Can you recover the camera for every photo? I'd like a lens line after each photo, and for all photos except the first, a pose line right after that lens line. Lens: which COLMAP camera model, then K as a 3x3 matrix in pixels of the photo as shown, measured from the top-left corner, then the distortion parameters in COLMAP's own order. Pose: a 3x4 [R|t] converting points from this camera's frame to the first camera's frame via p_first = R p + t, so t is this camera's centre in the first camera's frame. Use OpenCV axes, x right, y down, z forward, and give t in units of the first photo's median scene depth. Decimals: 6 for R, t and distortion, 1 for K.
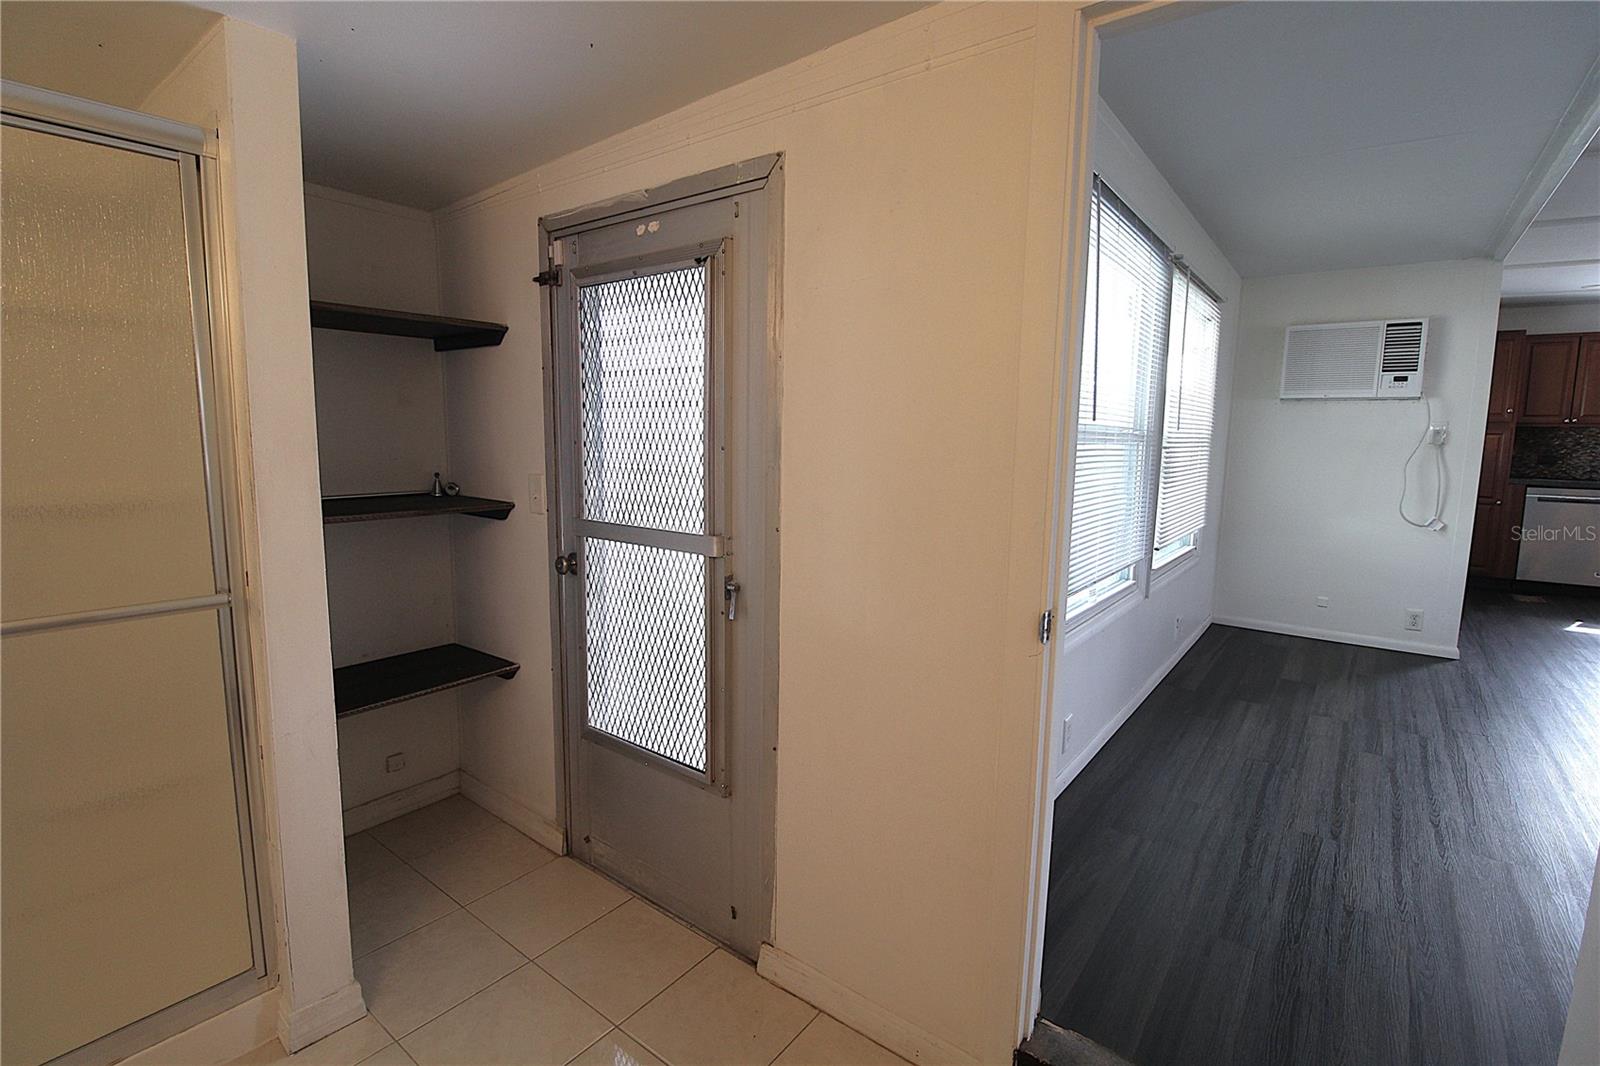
lens RADIAL K [[742.6, 0, 795.5], [0, 742.6, 528.0], [0, 0, 1]] dist [-0.002306, -0.010821]
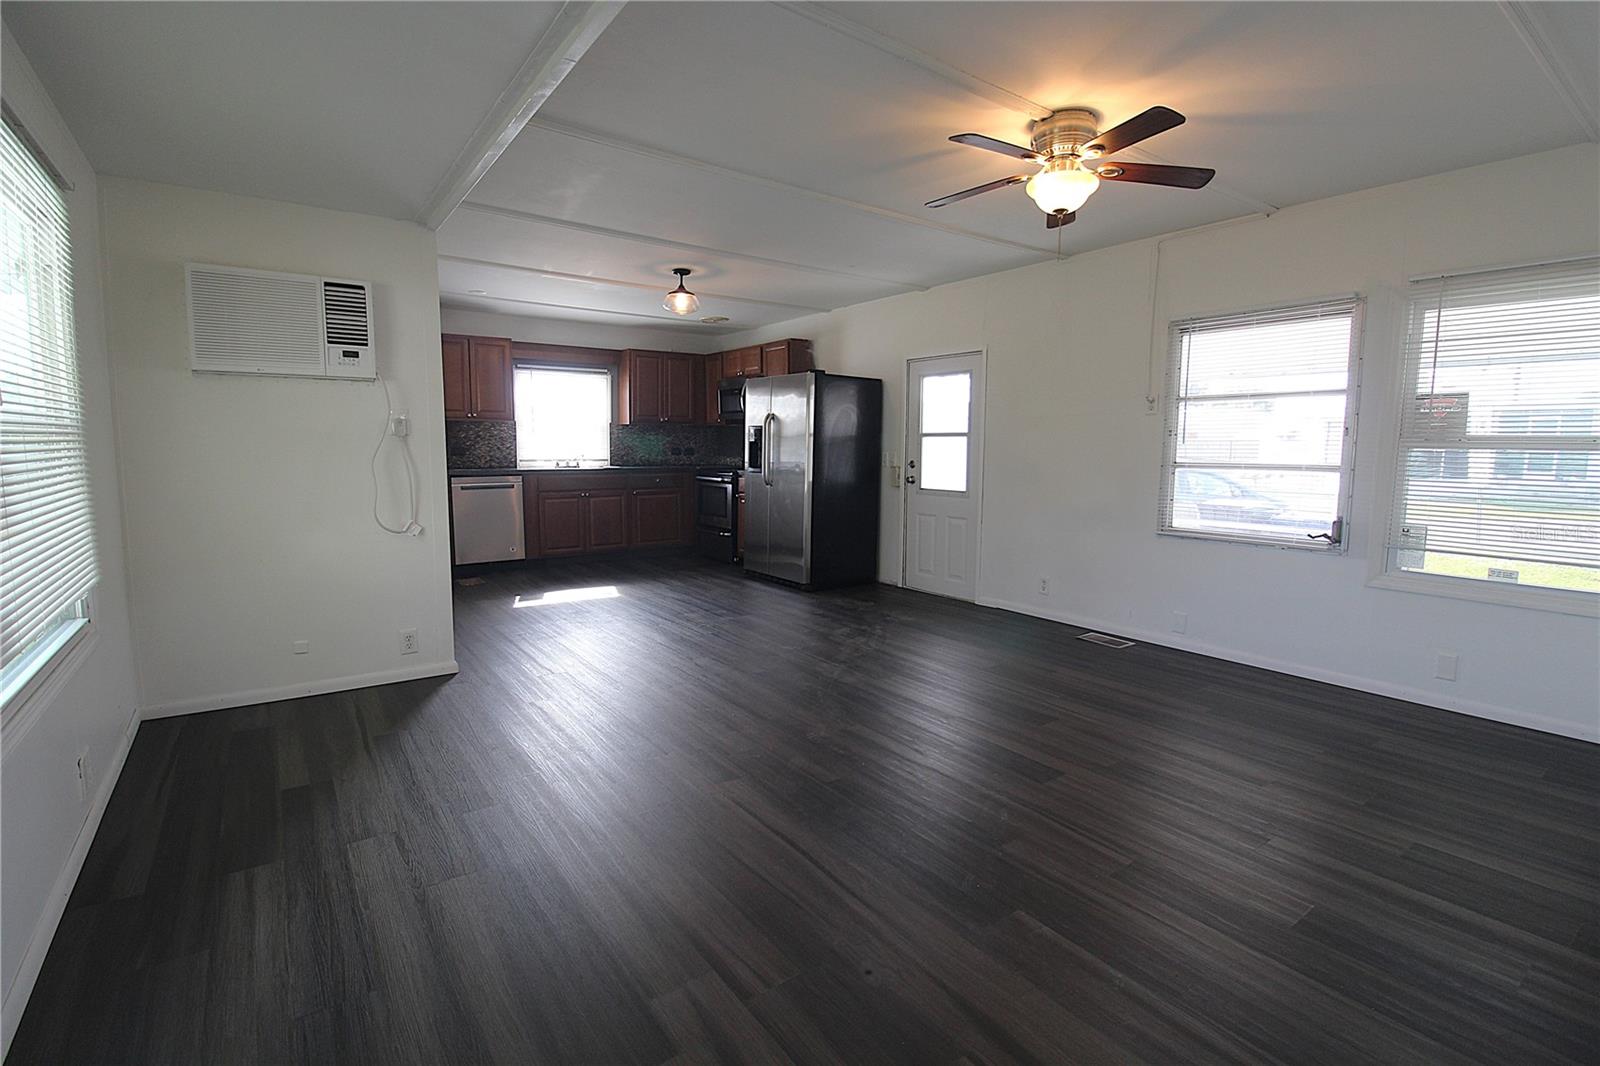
lens RADIAL K [[742.6, 0, 795.5], [0, 742.6, 528.0], [0, 0, 1]] dist [-0.002306, -0.010821]
pose [[0.288514, -0.118842, 0.950072, 0.172105], [0.115542, 0.989337, 0.088666, -0.030796], [-0.950479, 0.084192, 0.299169, 0.313525]]
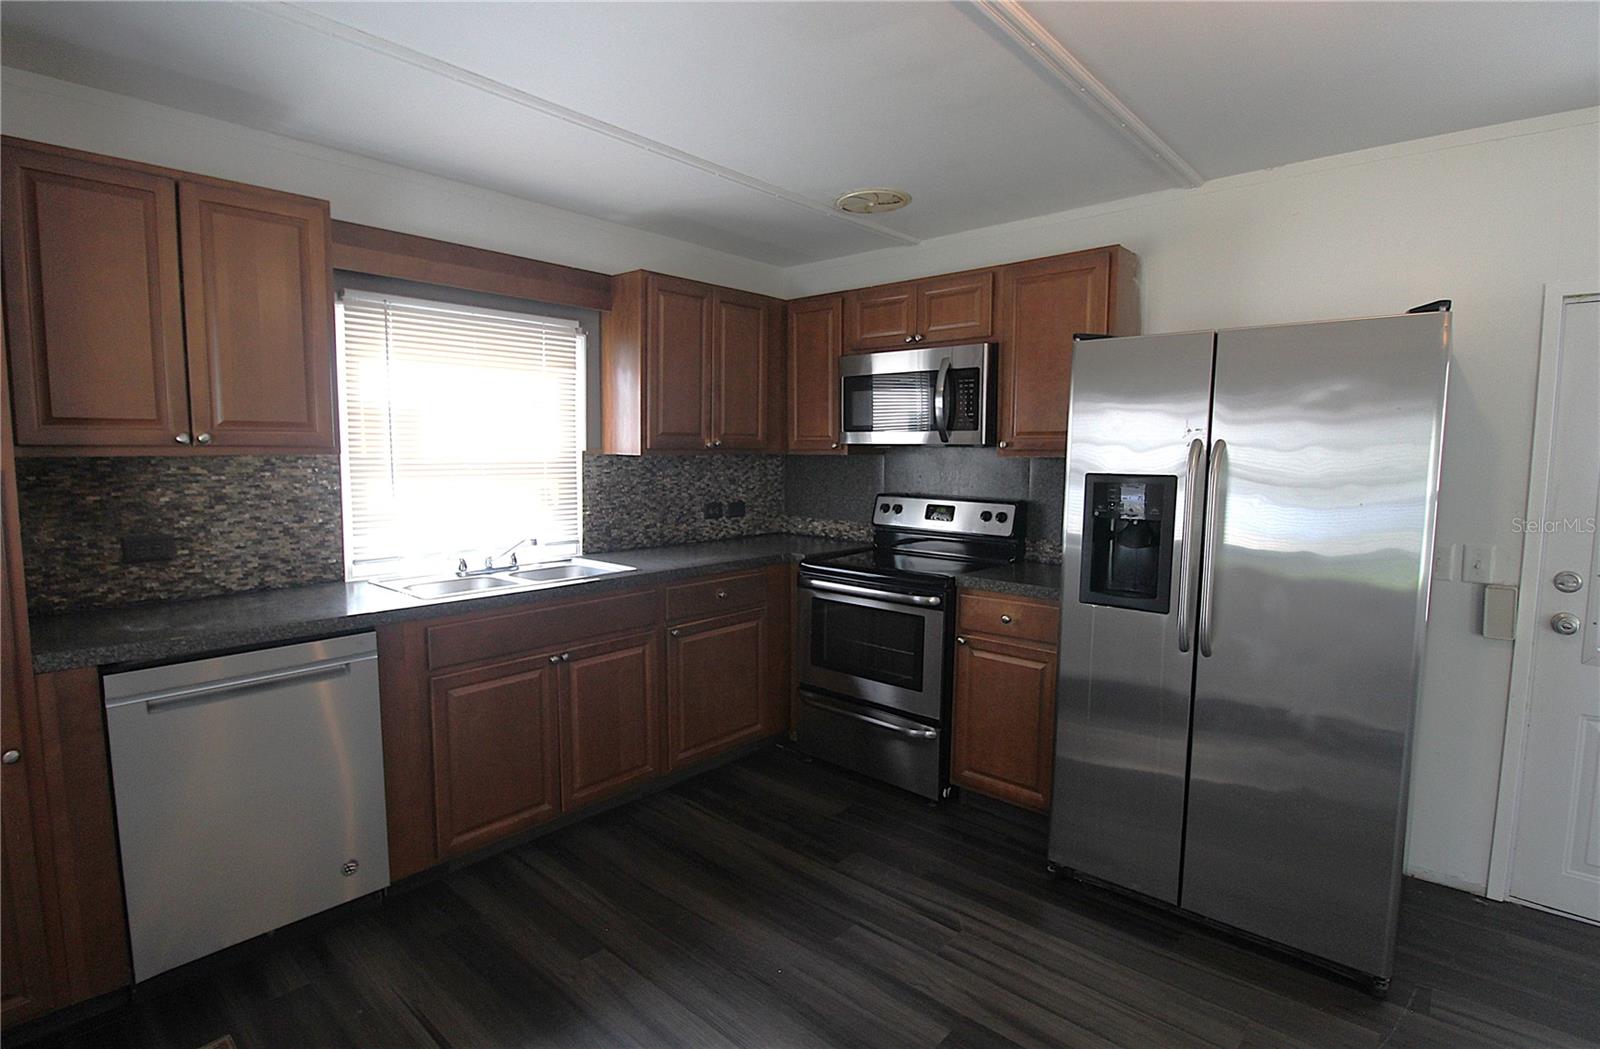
lens RADIAL K [[786.8, 0, 792.9], [0, 786.8, 521.7], [0, 0, 1]] dist [-0.002086, -0.000691]
pose [[0.072710, -0.104757, 0.991836, 1.056086], [0.116594, 0.988543, 0.095861, -0.162996], [-0.990515, 0.108672, 0.084091, 1.028382]]
